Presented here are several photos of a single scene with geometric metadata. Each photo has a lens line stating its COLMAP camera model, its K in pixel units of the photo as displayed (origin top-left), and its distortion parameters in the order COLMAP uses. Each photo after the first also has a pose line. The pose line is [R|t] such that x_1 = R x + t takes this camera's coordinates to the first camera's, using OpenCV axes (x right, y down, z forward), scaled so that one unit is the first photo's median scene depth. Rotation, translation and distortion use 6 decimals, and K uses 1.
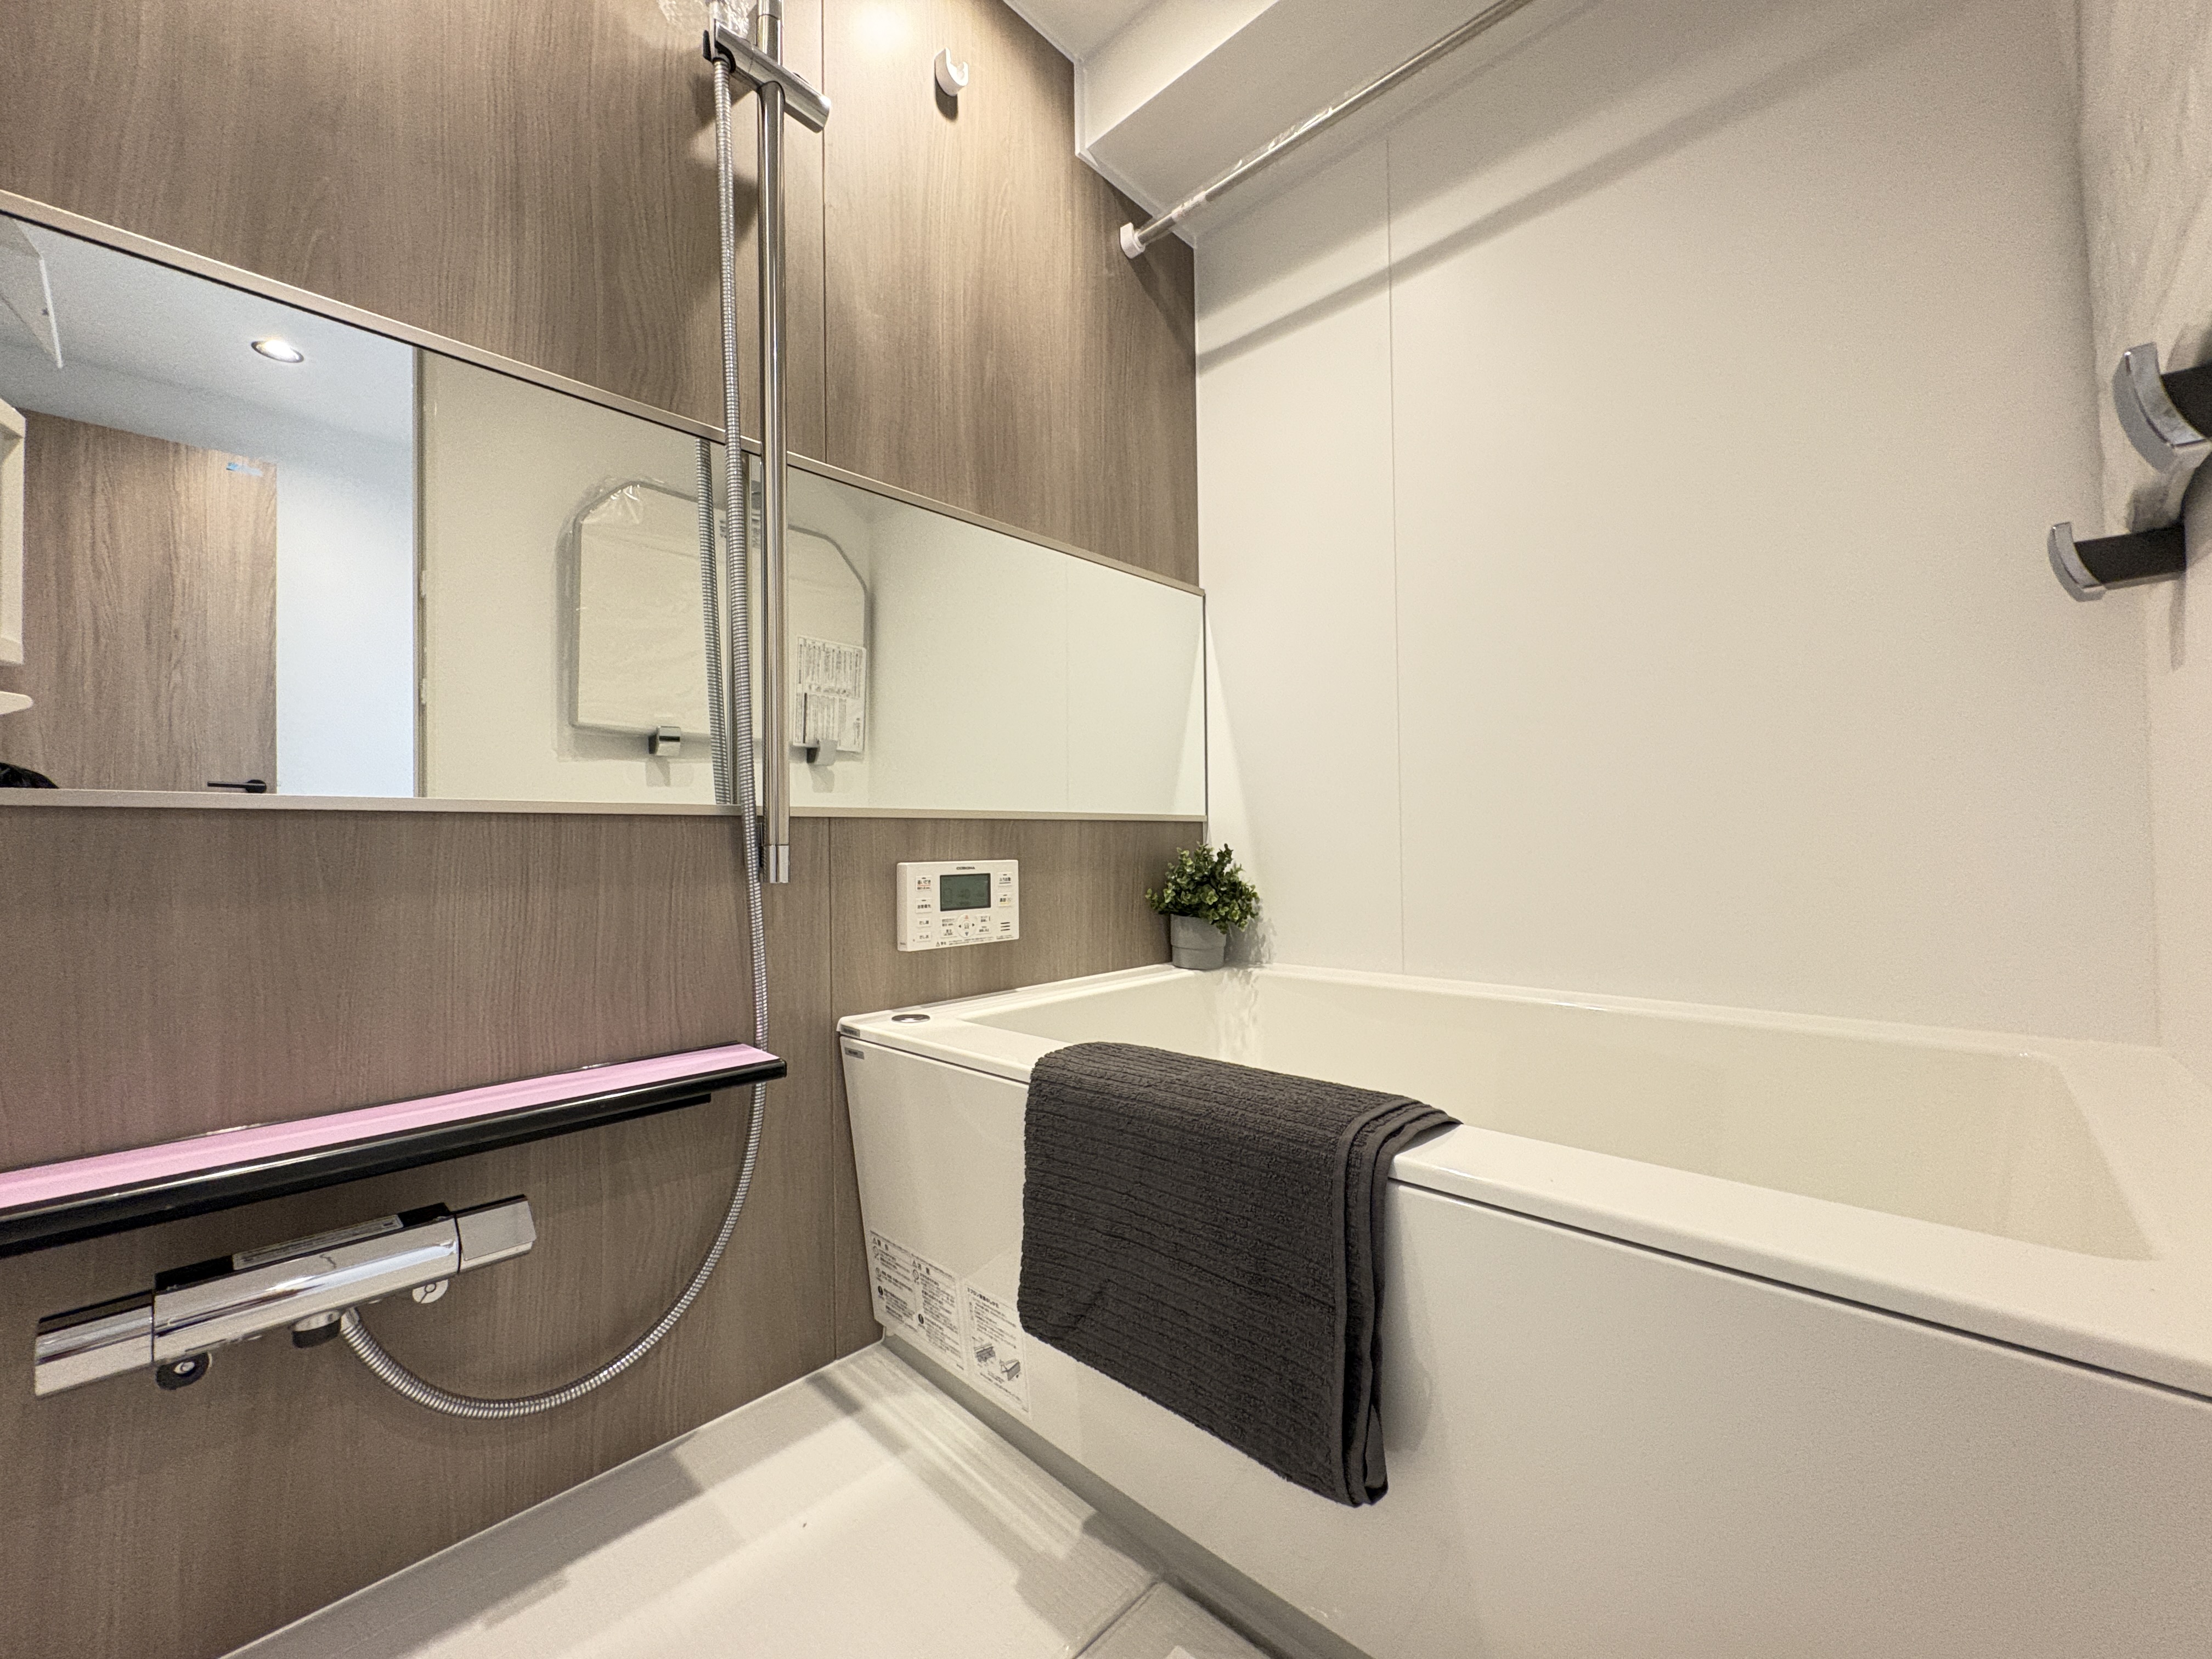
lens RADIAL K [[881.4, 0, 1099.2], [0, 881.4, 833.0], [0, 0, 1]] dist [-0.009308, 0.000897]
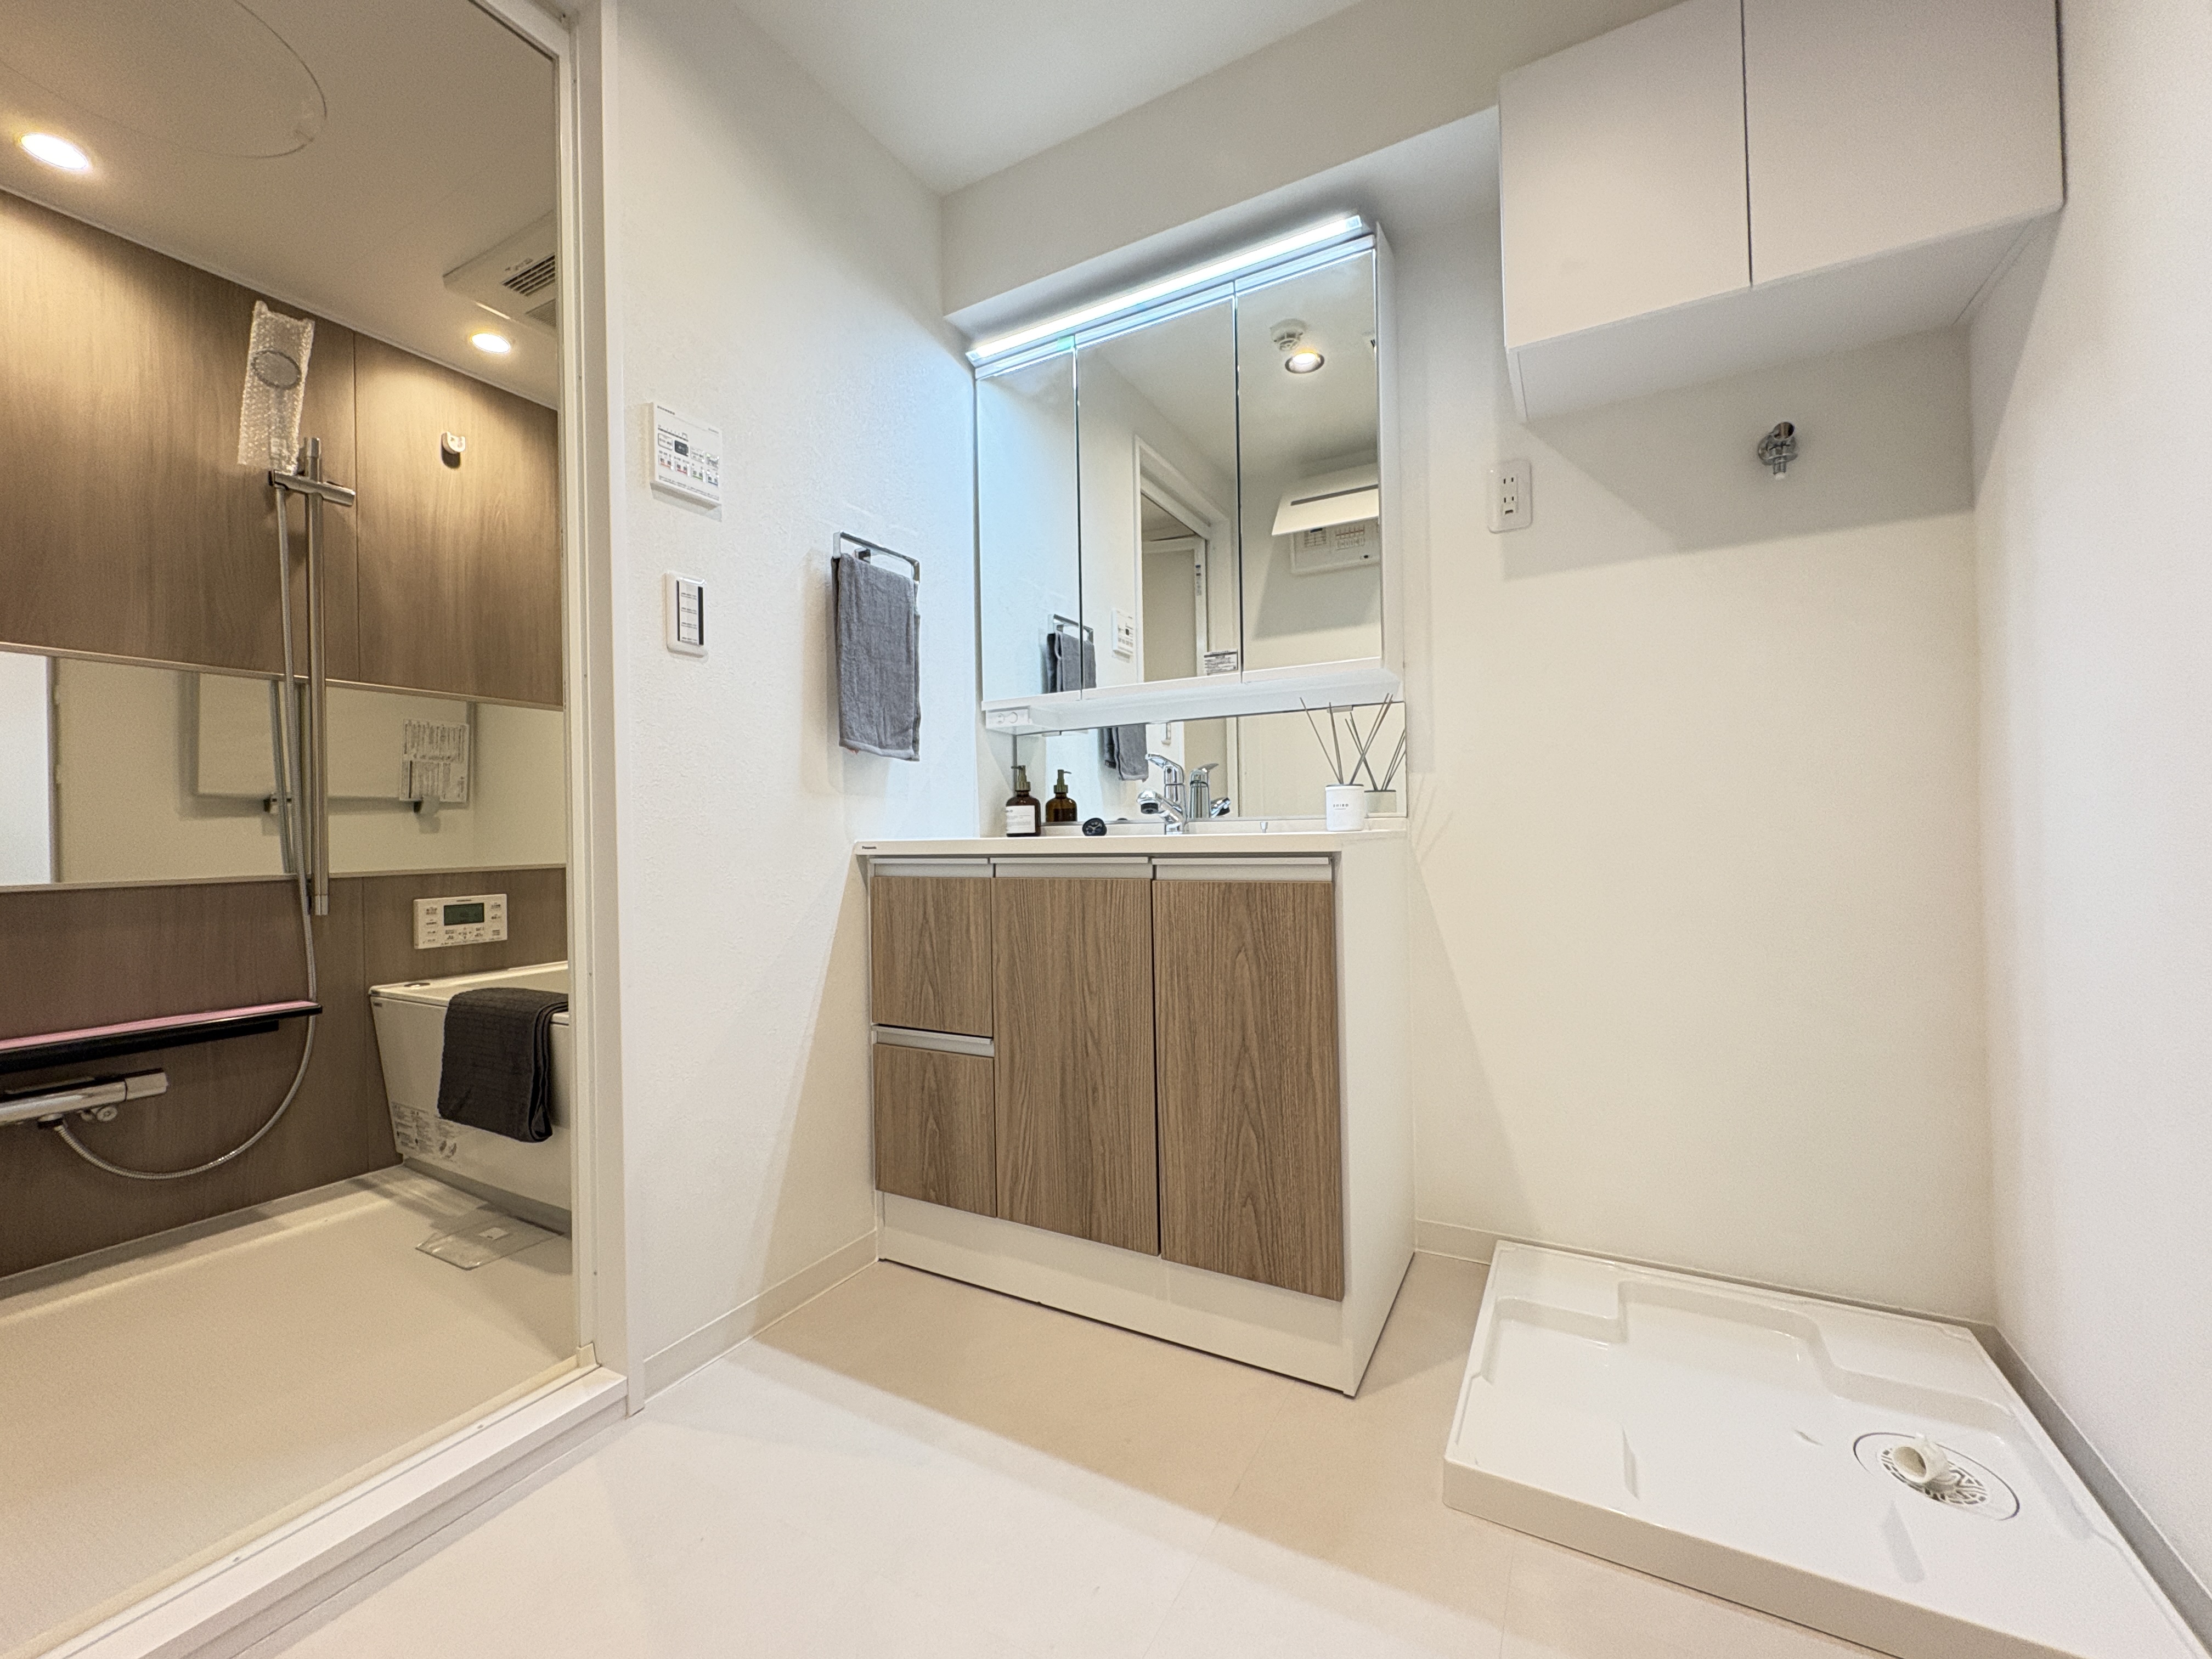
lens RADIAL K [[881.4, 0, 1112.6], [0, 881.4, 832.4], [0, 0, 1]] dist [-0.009308, 0.000897]
pose [[0.965487, -0.005255, 0.260396, 0.717237], [0.004205, 0.999981, 0.004592, -0.110513], [-0.260416, -0.003339, 0.965491, -1.148774]]
